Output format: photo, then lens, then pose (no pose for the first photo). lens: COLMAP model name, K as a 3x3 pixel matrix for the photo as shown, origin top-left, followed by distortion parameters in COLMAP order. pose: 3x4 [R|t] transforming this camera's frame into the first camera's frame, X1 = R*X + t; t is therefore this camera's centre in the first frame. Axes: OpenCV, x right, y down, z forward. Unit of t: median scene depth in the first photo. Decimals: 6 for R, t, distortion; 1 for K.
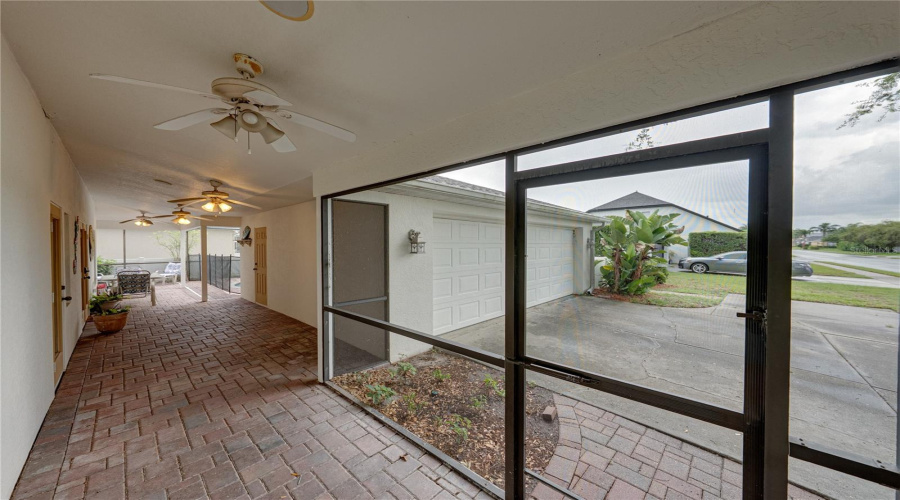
lens RADIAL K [[314.5, 0, 450.8], [0, 314.5, 245.9], [0, 0, 1]] dist [-0.000357, 0.000062]
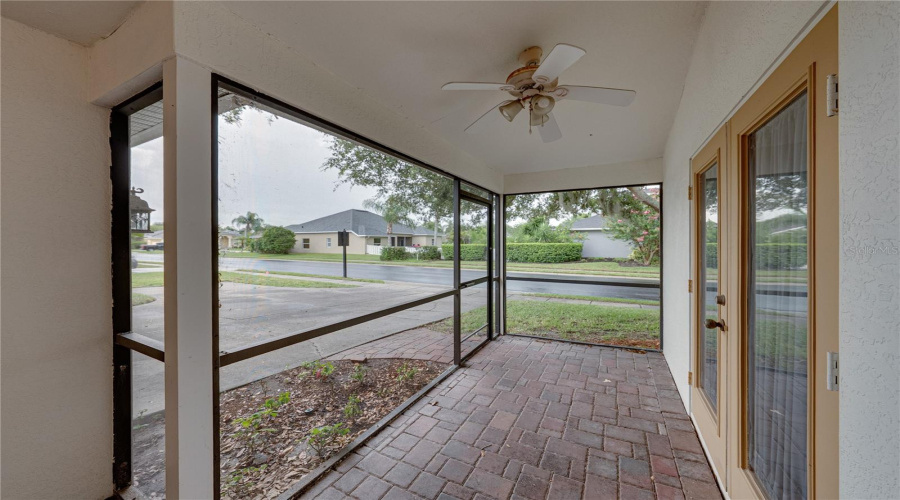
lens RADIAL K [[314.5, 0, 450.8], [0, 314.5, 245.9], [0, 0, 1]] dist [-0.000357, 0.000062]
pose [[-0.268184, -0.005861, 0.963350, -1.137846], [0.006986, 0.999943, 0.008029, 0.069166], [-0.963342, 0.008883, -0.268128, 1.101353]]
